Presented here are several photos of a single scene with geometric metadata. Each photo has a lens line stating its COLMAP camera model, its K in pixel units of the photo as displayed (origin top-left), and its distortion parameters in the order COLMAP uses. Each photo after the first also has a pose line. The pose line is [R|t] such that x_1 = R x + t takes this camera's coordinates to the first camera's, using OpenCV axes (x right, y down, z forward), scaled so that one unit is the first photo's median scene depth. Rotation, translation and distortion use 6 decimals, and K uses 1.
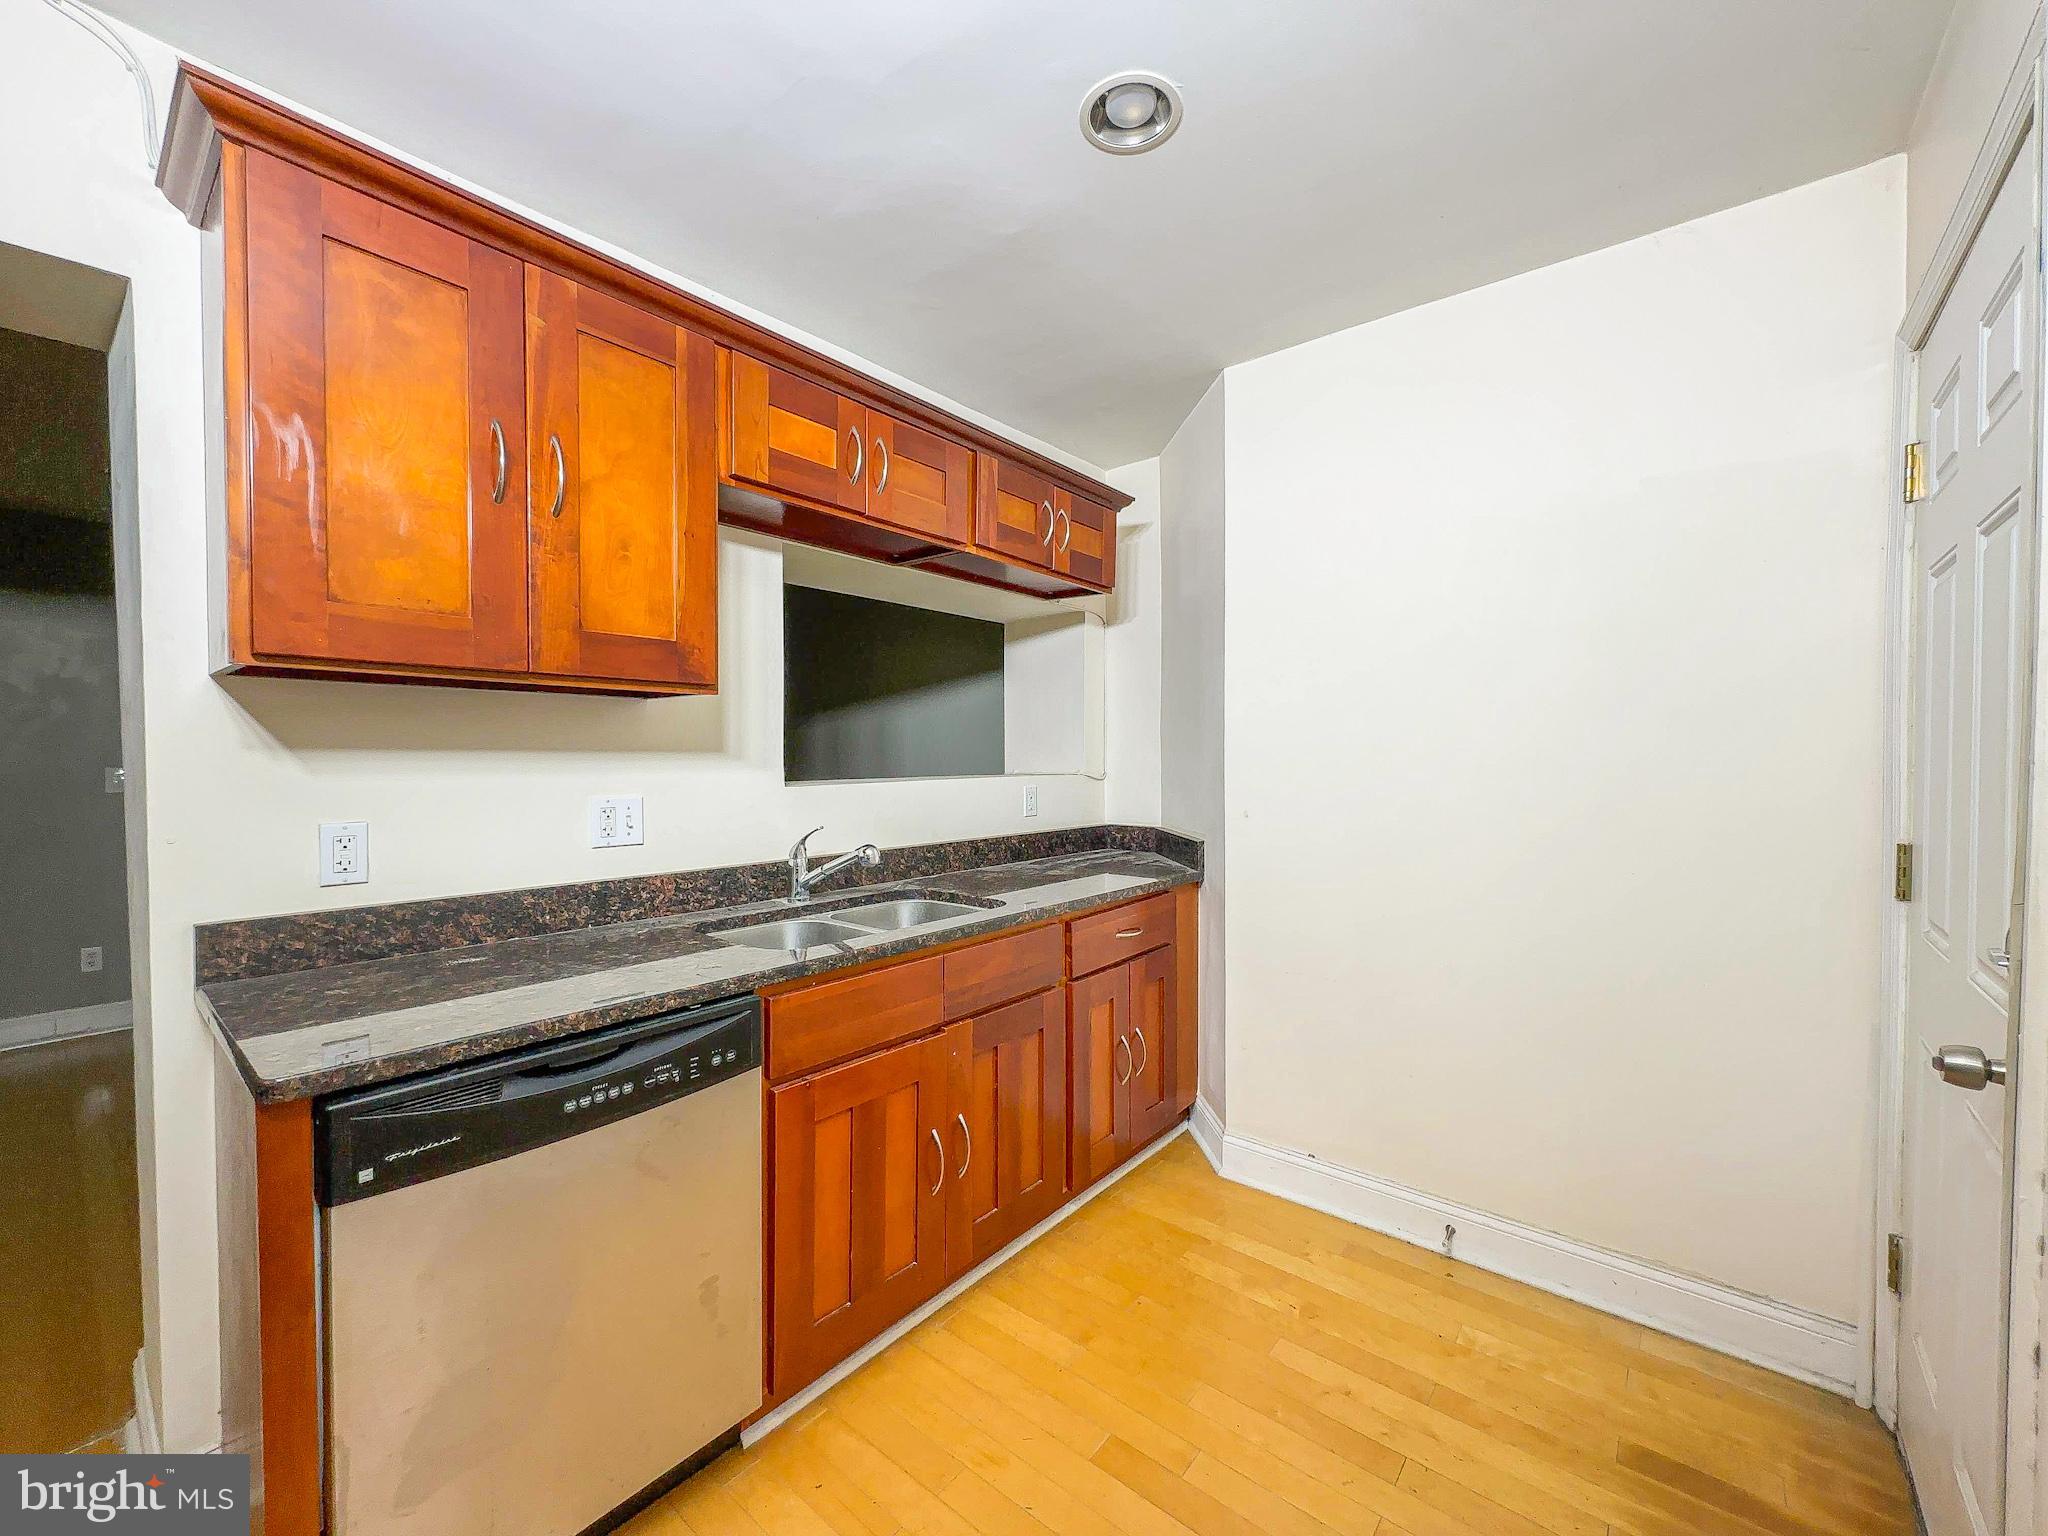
lens RADIAL K [[816.7, 0, 1022.8], [0, 816.7, 773.4], [0, 0, 1]] dist [-0.003588, 0.000148]
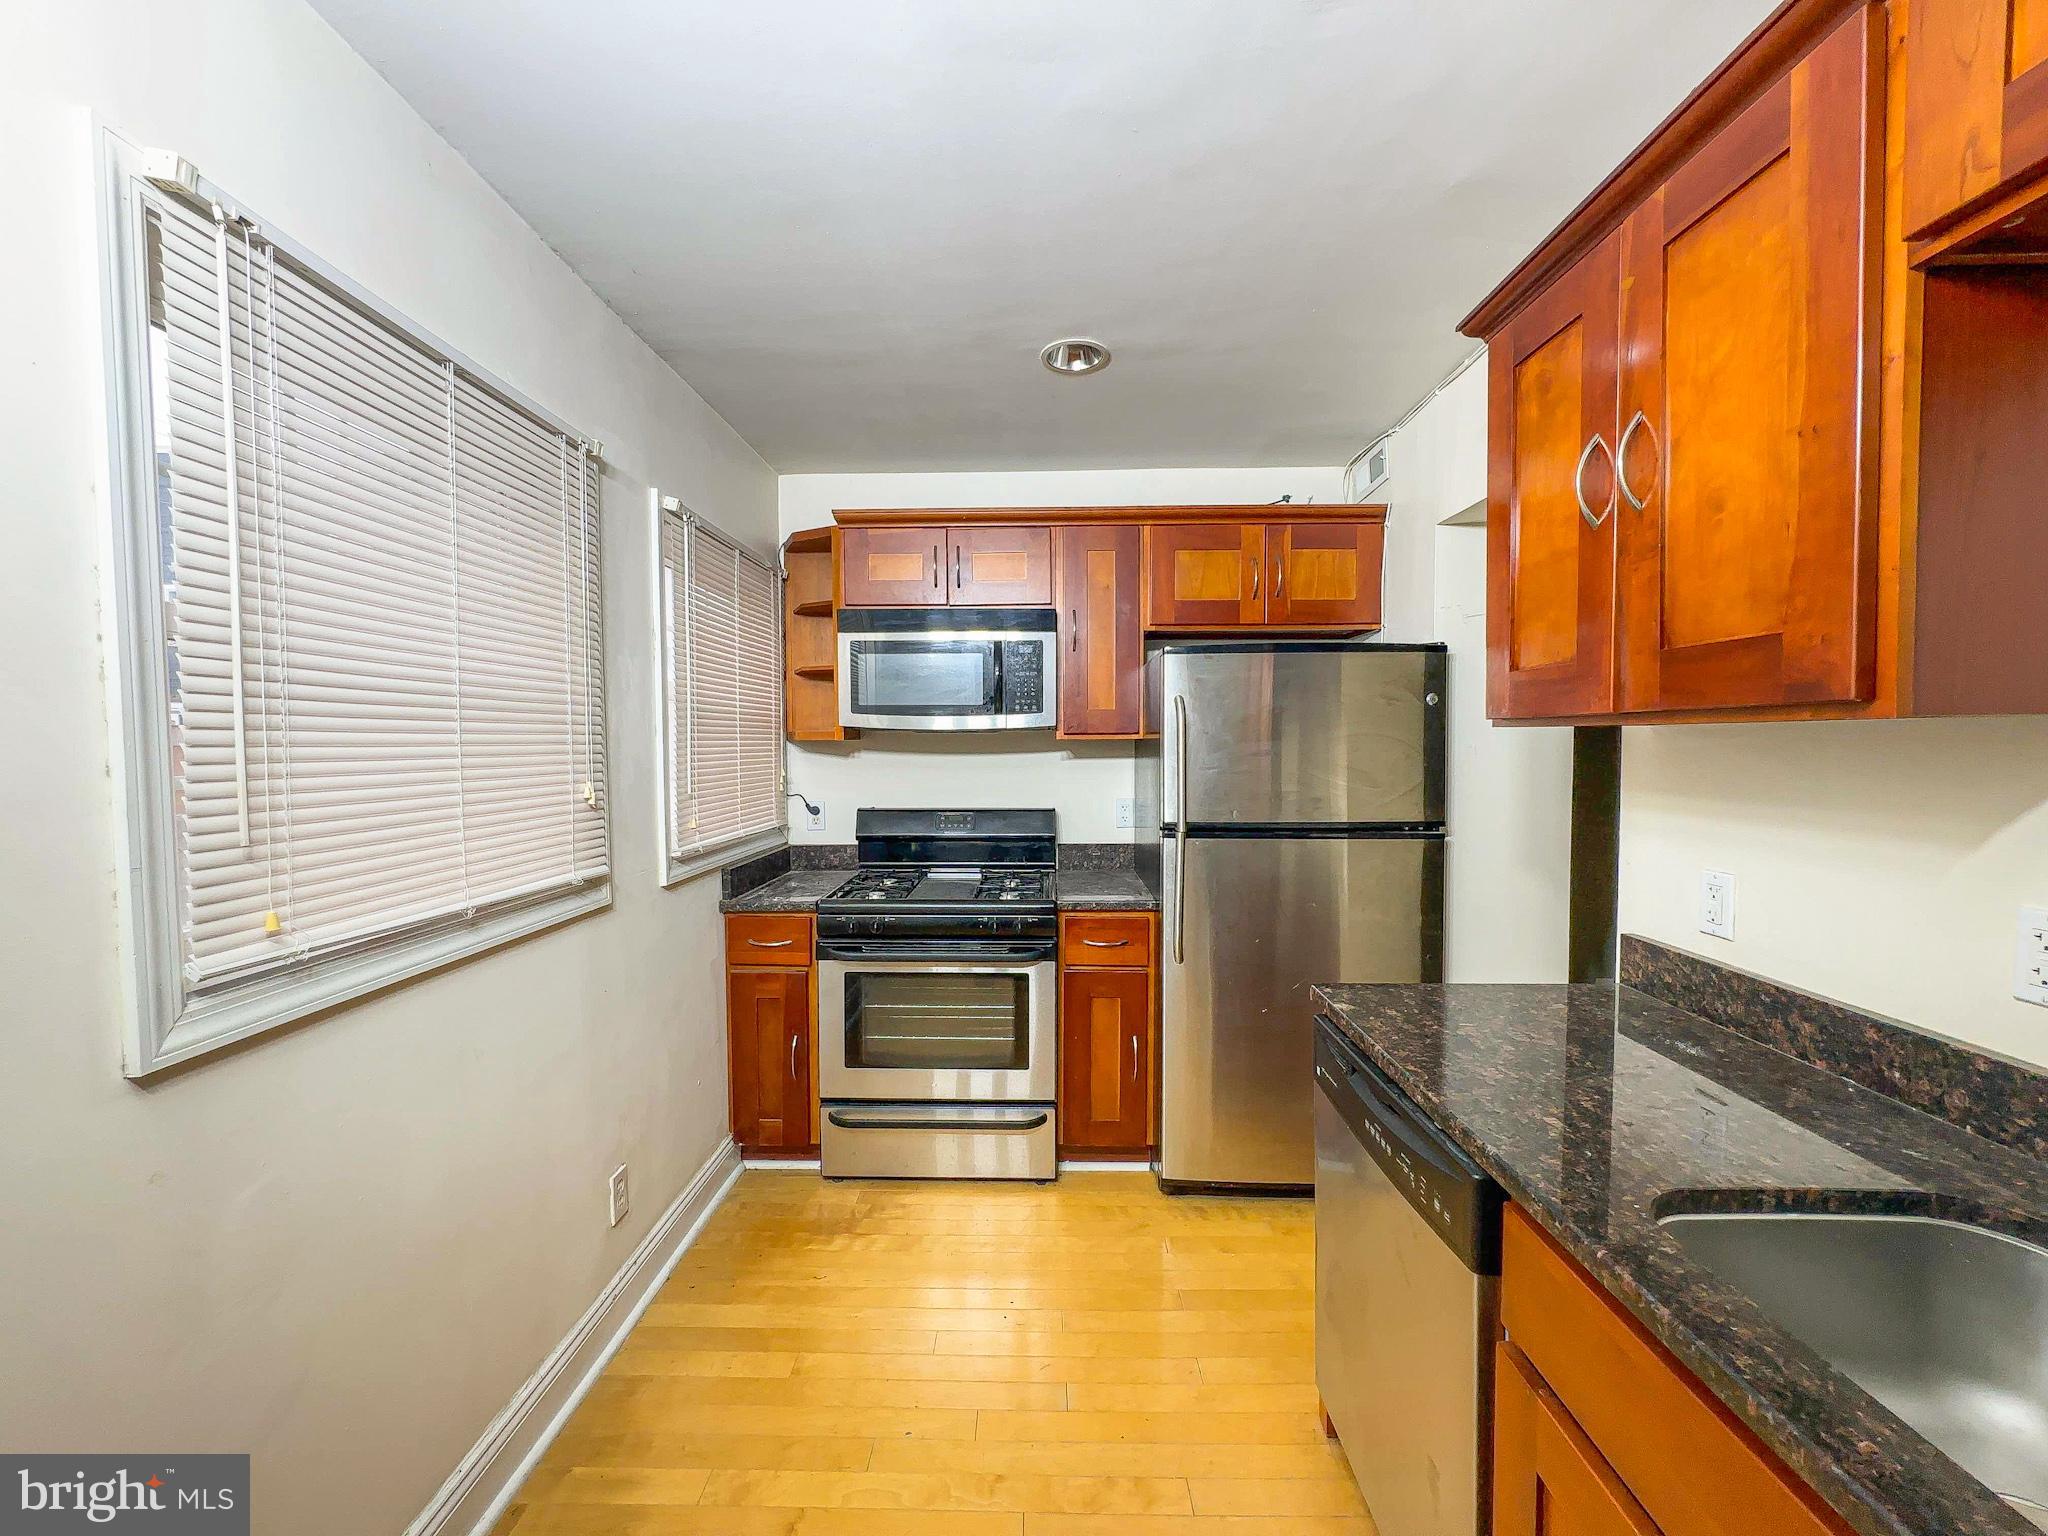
lens RADIAL K [[816.7, 0, 1022.8], [0, 816.7, 773.4], [0, 0, 1]] dist [-0.003588, 0.000148]
pose [[-0.780737, 0.038425, -0.623678, 0.370571], [0.004603, 0.998434, 0.055751, -0.105905], [0.624843, 0.040656, -0.779691, 1.198000]]
